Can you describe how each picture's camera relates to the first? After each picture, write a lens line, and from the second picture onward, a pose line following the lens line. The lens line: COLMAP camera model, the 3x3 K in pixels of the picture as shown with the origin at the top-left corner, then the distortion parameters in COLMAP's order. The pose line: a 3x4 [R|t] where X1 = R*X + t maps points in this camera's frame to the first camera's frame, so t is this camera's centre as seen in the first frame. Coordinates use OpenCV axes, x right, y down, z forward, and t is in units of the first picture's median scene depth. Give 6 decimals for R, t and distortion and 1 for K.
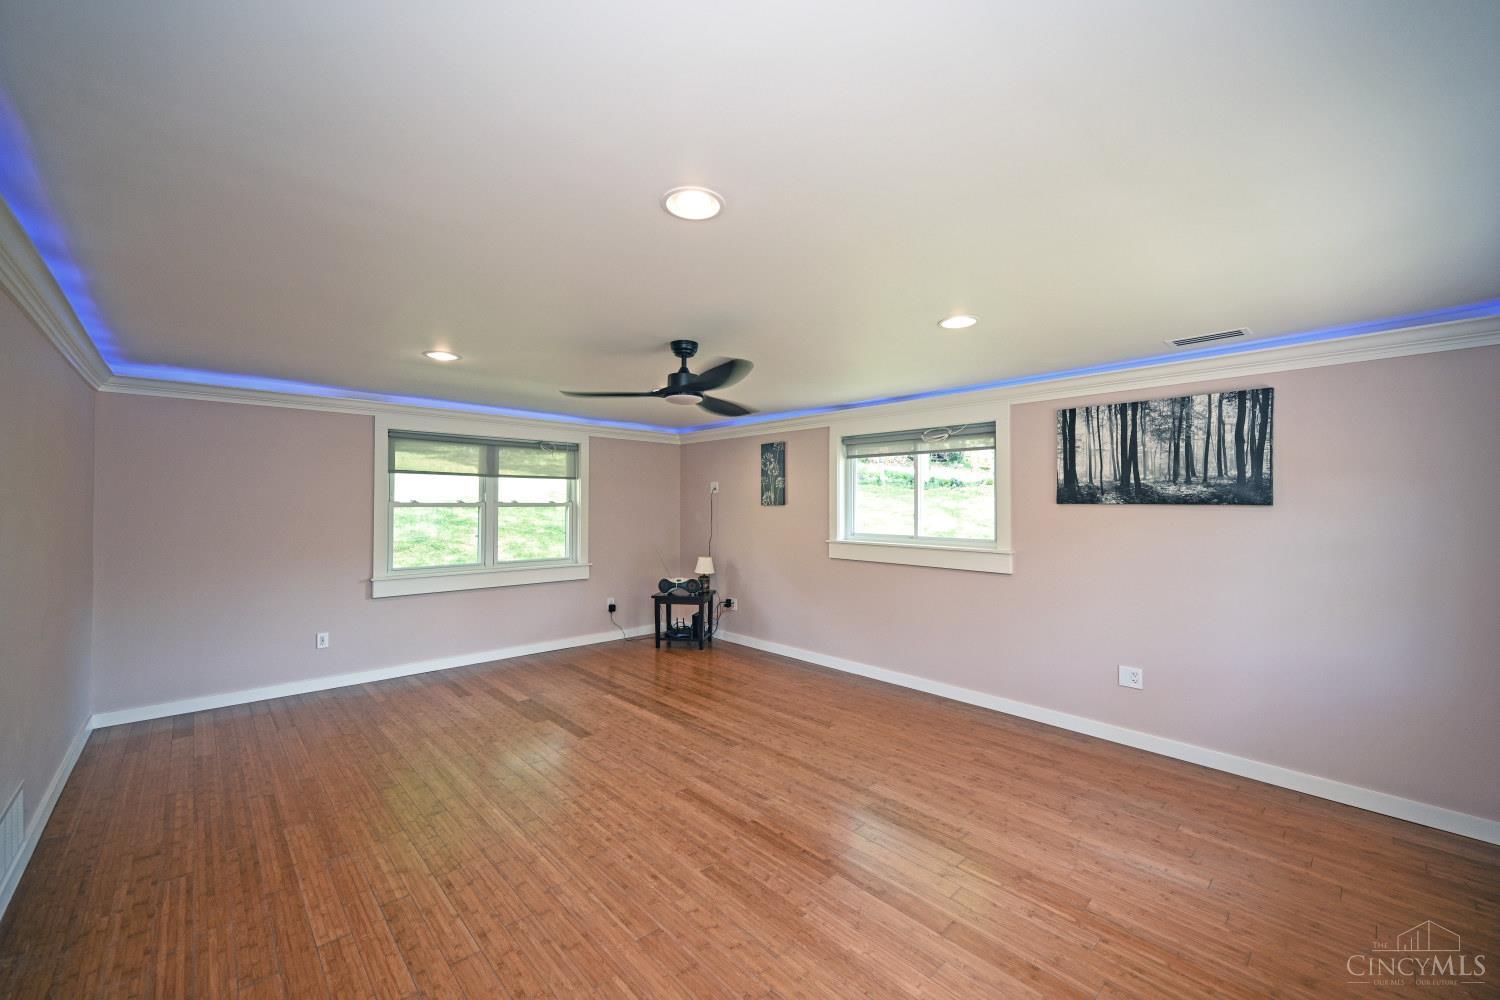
lens RADIAL K [[591.1, 0, 749.6], [0, 591.1, 502.6], [0, 0, 1]] dist [0.000352, -0.000097]
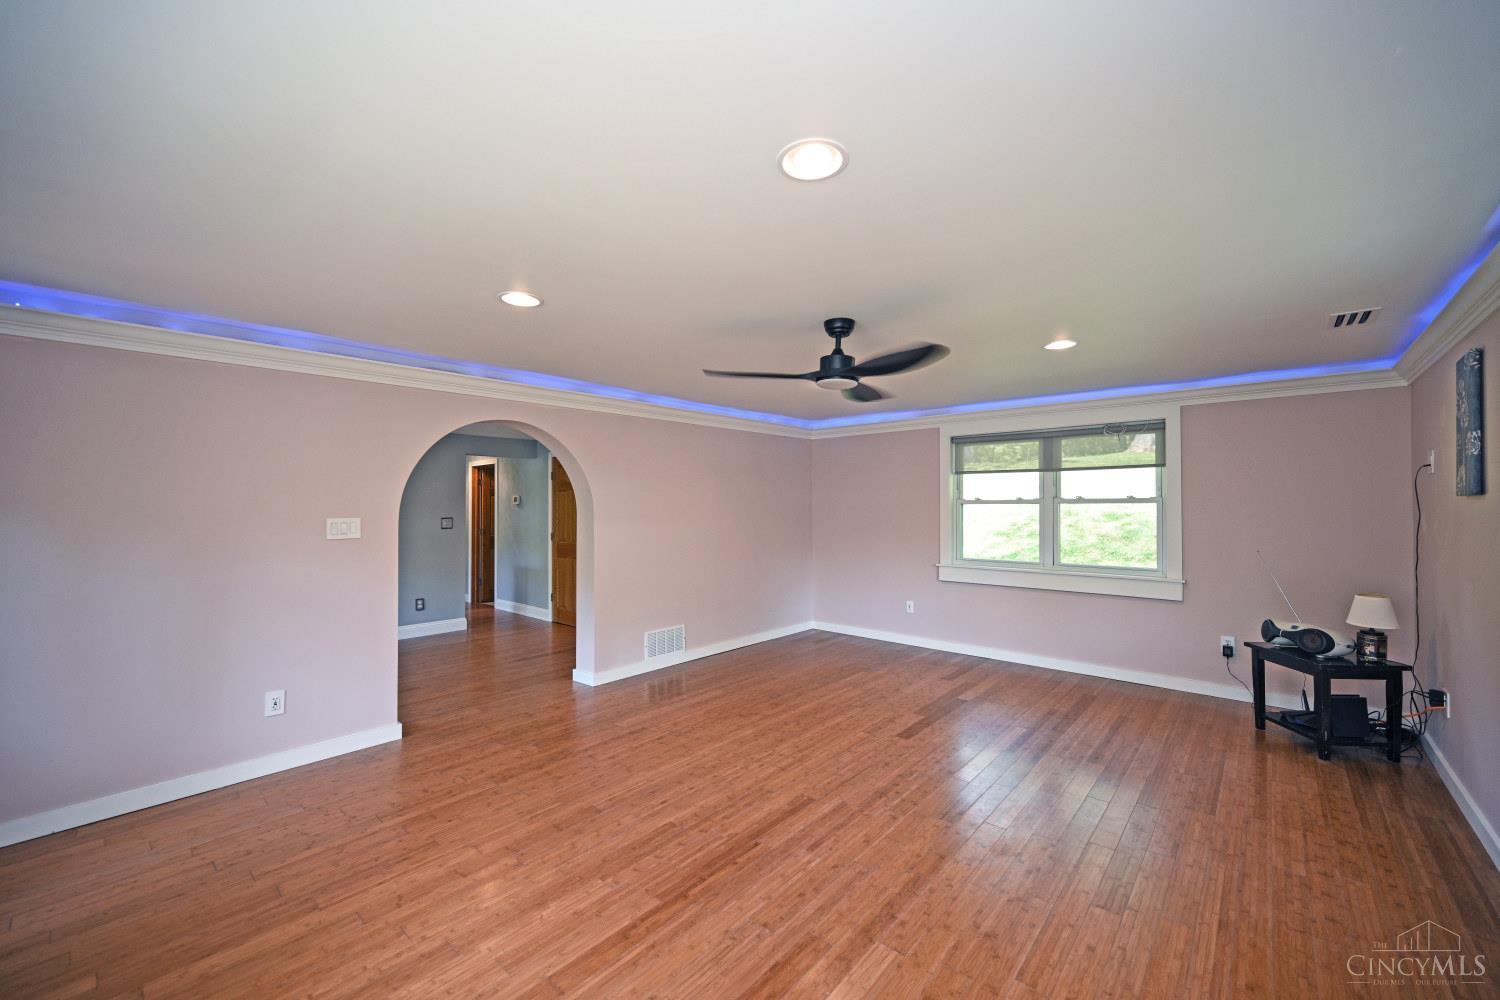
lens RADIAL K [[591.1, 0, 749.6], [0, 591.1, 502.6], [0, 0, 1]] dist [0.000352, -0.000097]
pose [[0.092091, -0.007927, -0.995719, 0.563927], [0.008073, 0.999941, -0.007214, 0.011186], [0.995718, -0.007374, 0.092150, 0.556405]]
